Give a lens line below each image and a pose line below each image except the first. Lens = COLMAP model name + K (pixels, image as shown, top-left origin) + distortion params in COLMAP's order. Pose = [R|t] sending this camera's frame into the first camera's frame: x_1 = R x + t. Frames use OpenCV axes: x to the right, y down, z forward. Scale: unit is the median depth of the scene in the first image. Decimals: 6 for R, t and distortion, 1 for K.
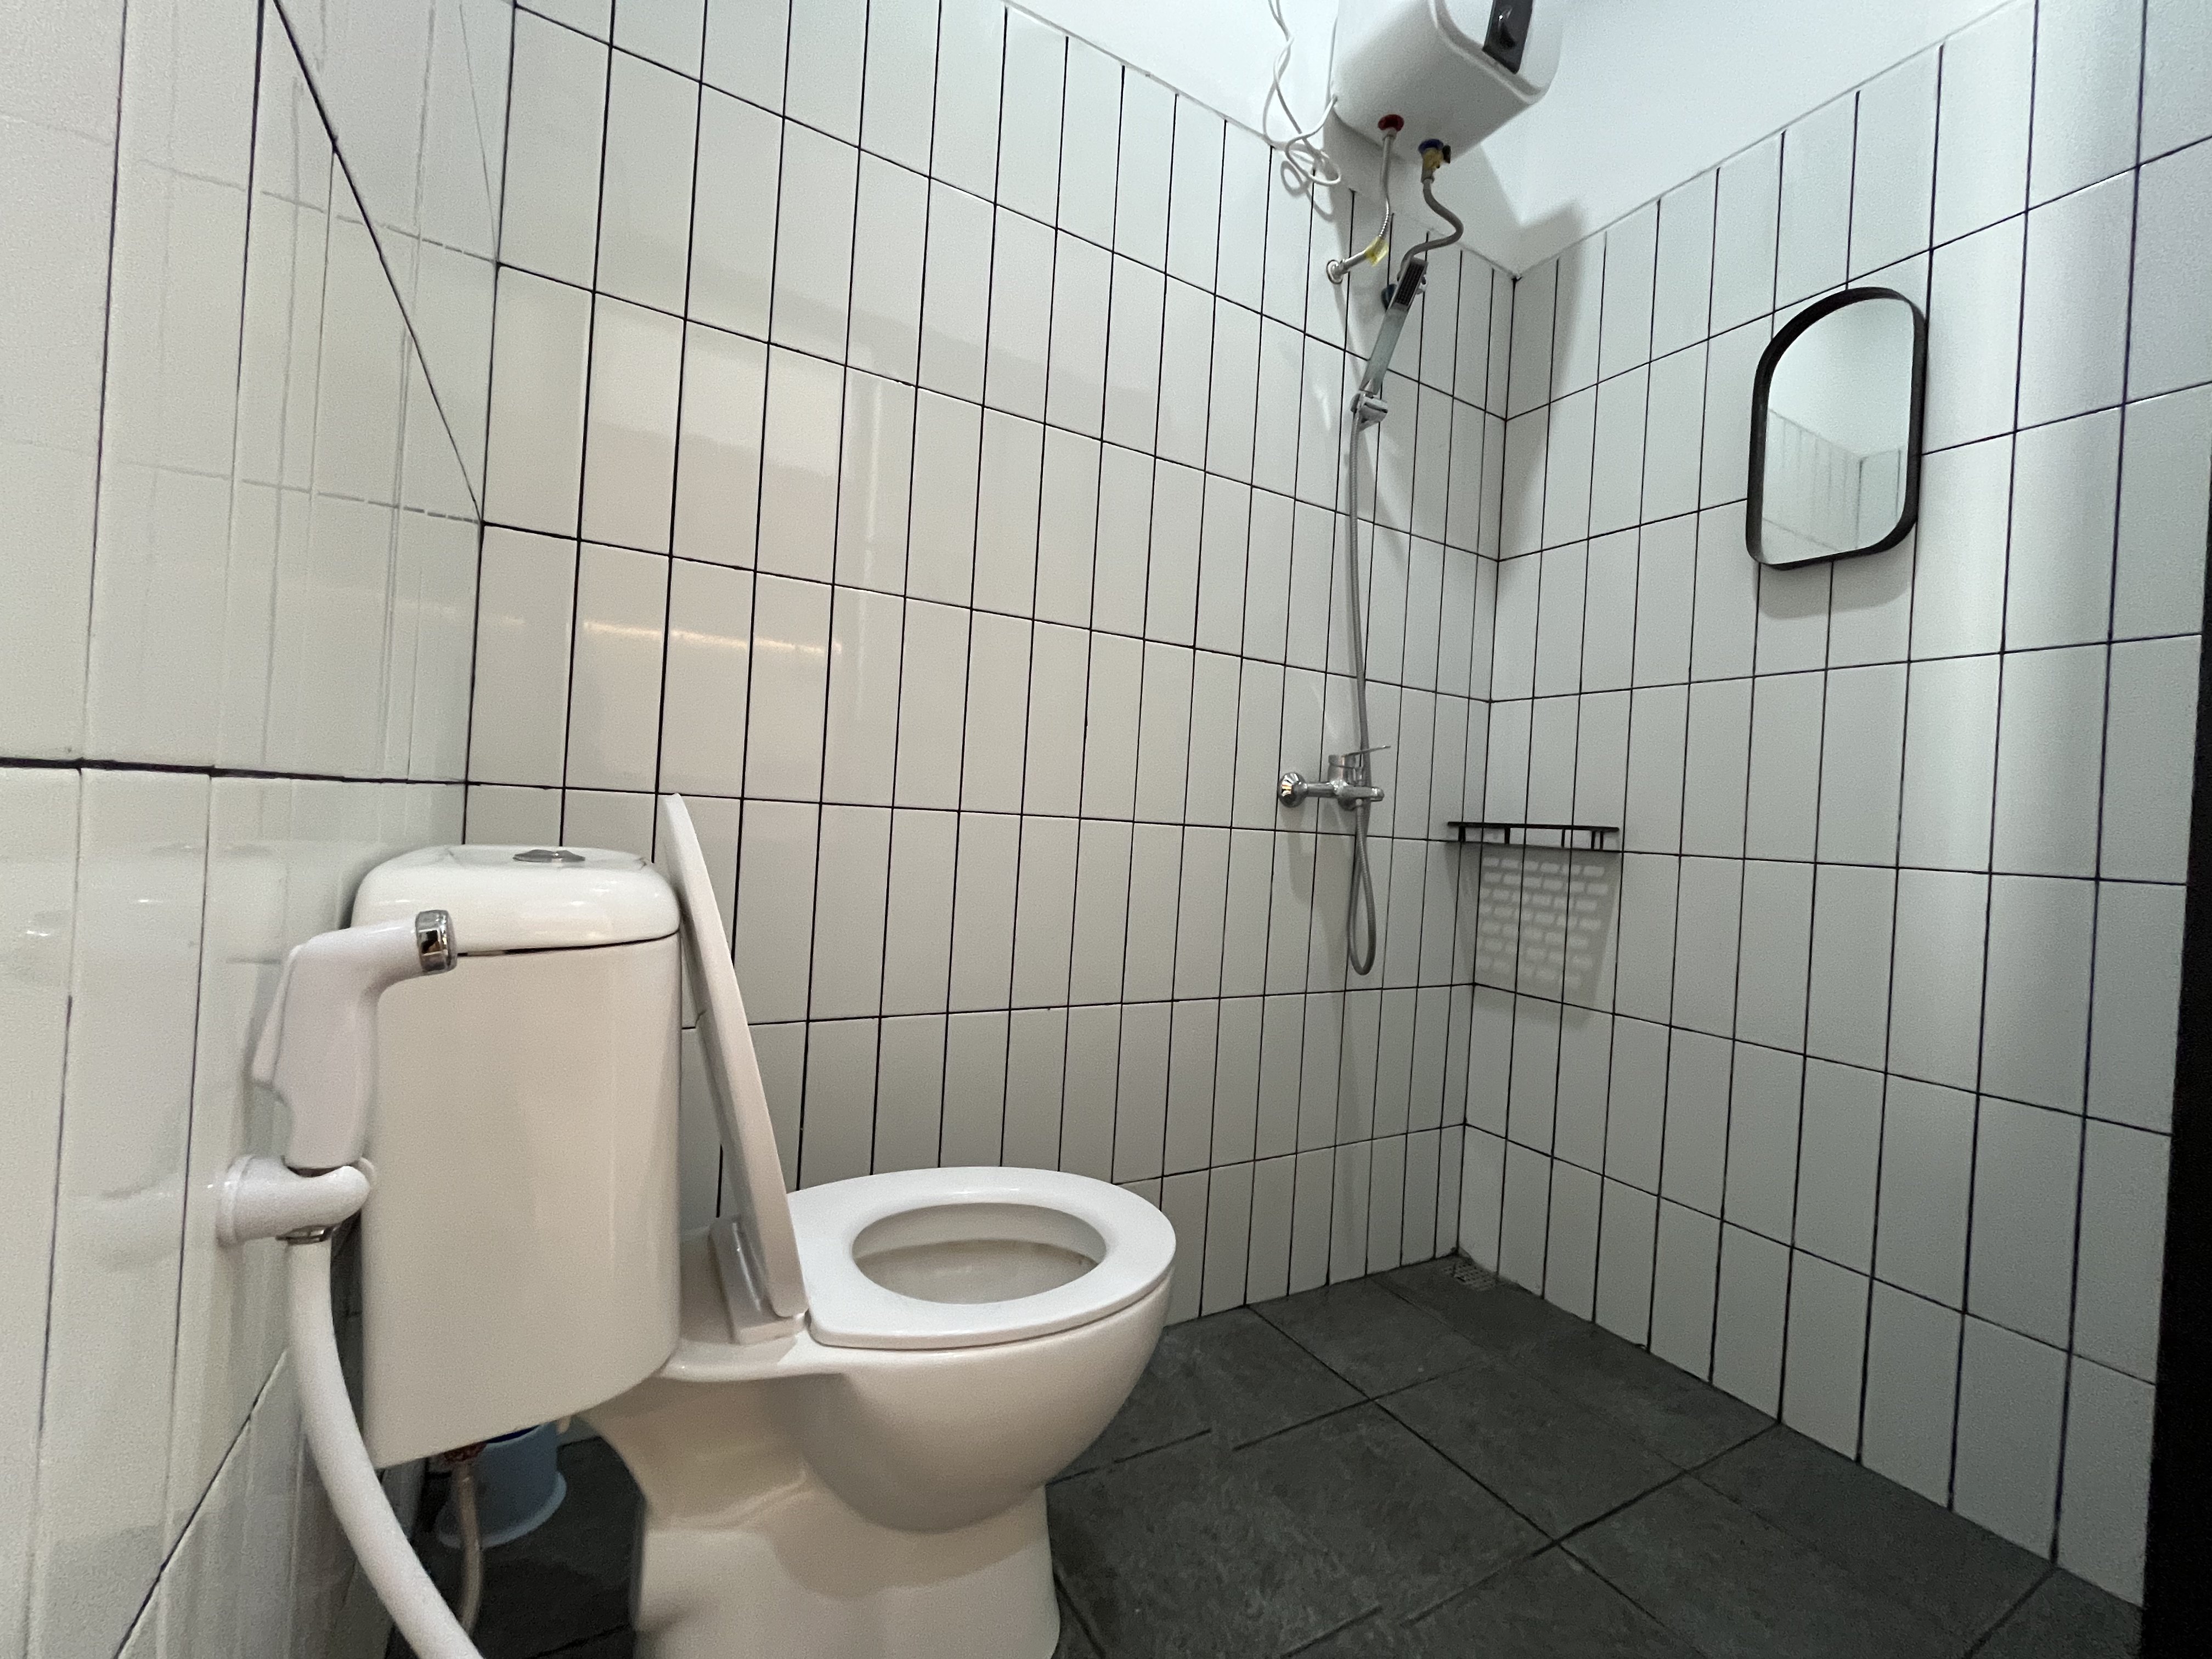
lens RADIAL K [[891.9, 0, 1107.1], [0, 891.9, 821.4], [0, 0, 1]] dist [-0.003010, -0.000322]
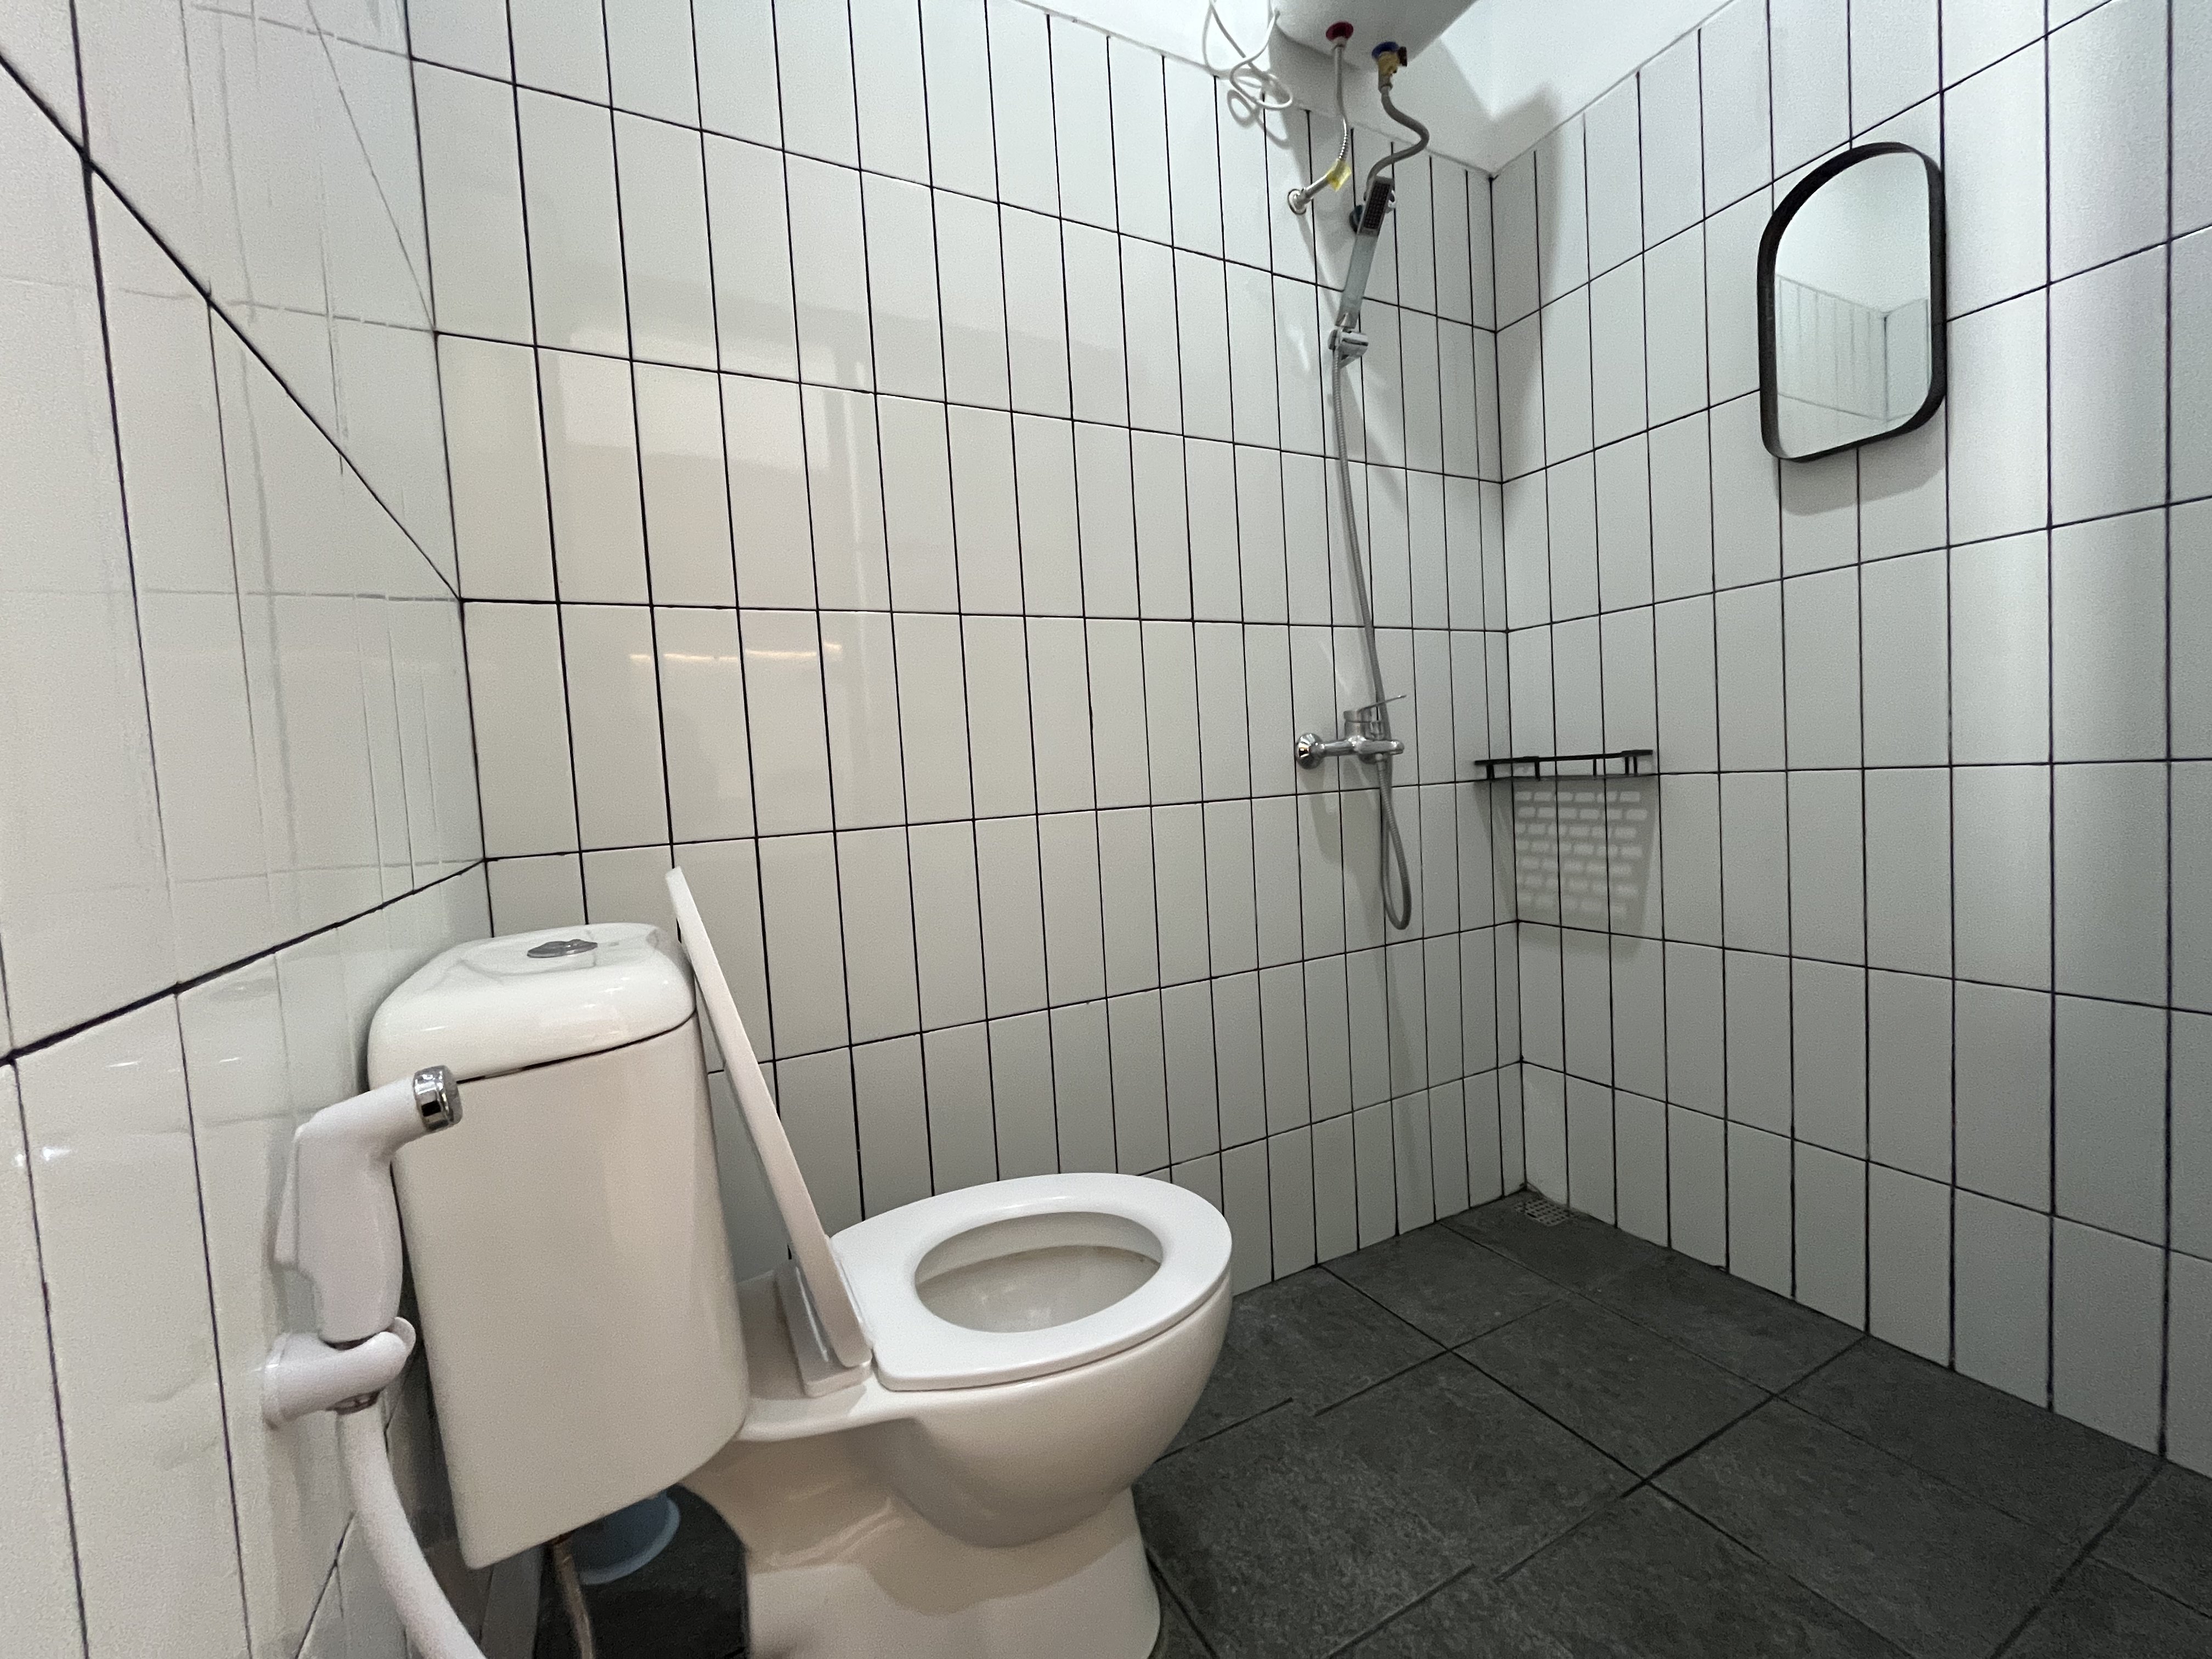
lens RADIAL K [[891.9, 0, 1107.1], [0, 891.9, 821.4], [0, 0, 1]] dist [-0.003010, -0.000322]
pose [[0.992443, -0.115212, -0.042216, 0.019983], [0.117302, 0.991790, 0.050919, -0.036097], [0.036003, -0.055487, 0.997810, 0.010789]]
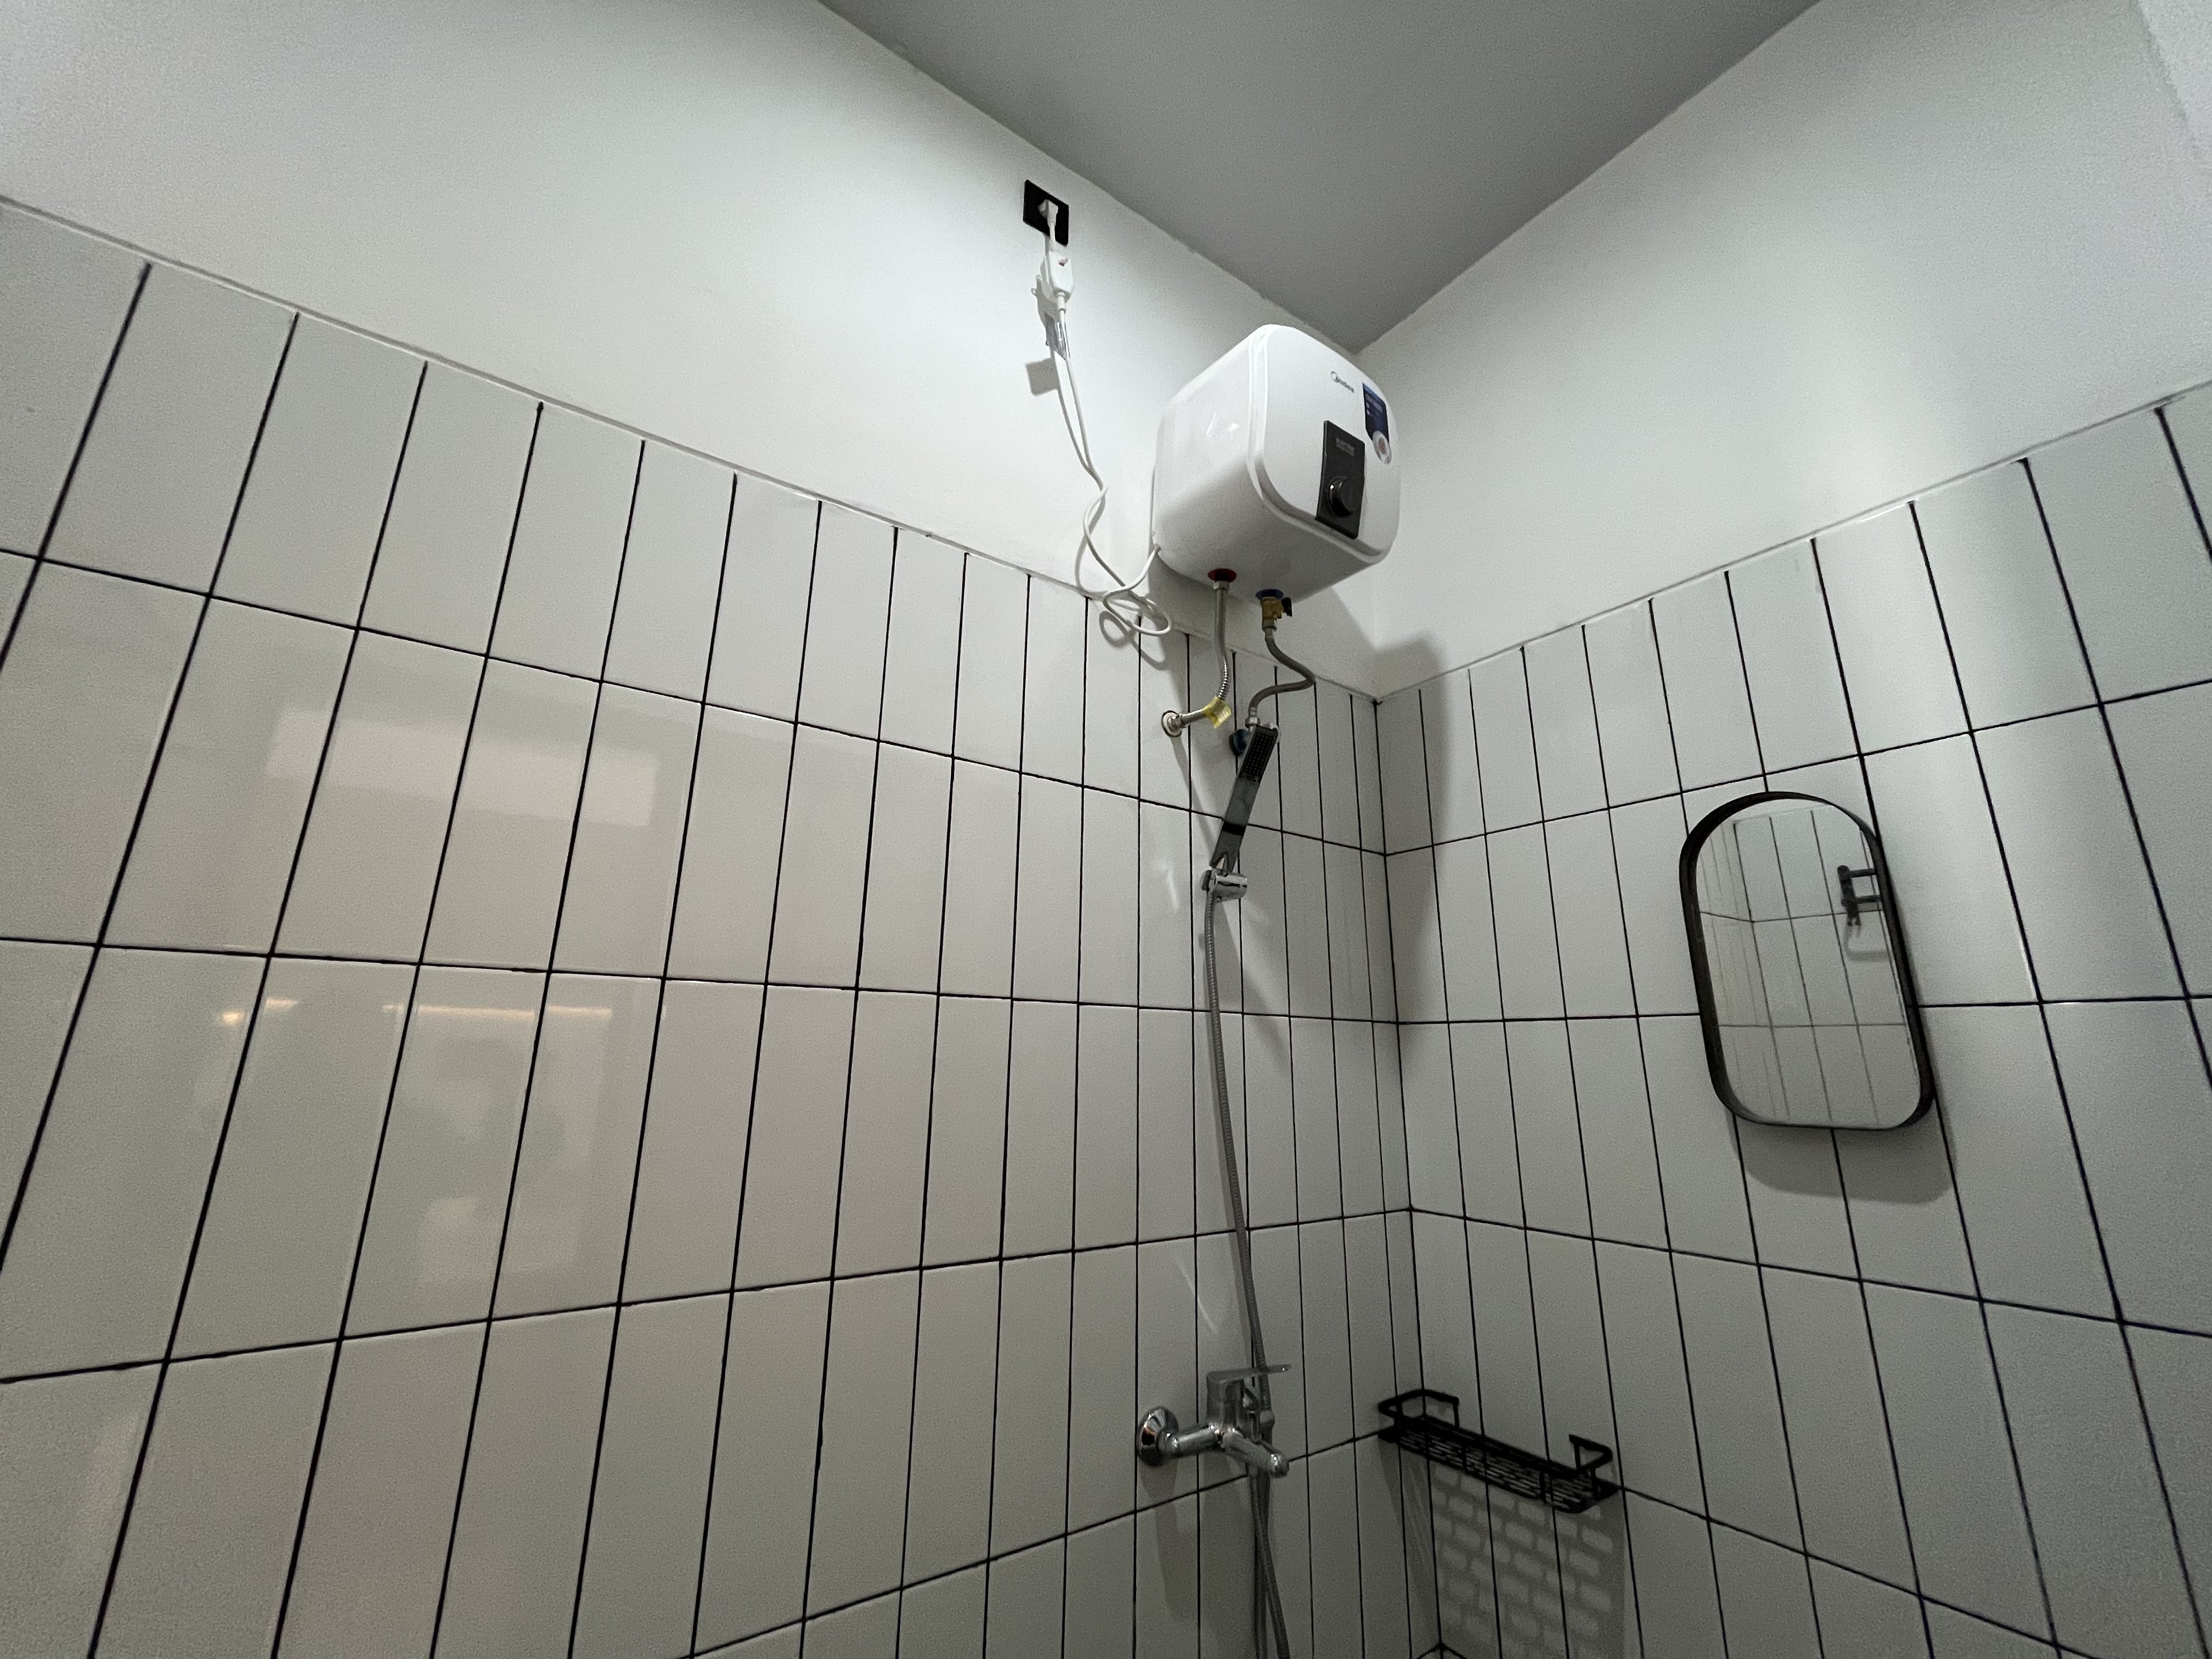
lens RADIAL K [[891.9, 0, 1107.1], [0, 891.9, 821.4], [0, 0, 1]] dist [-0.003010, -0.000322]
pose [[0.994145, -0.017738, 0.106585, 0.108229], [0.044771, 0.965392, -0.256930, -0.328541], [-0.098339, 0.260198, 0.960534, 0.230531]]
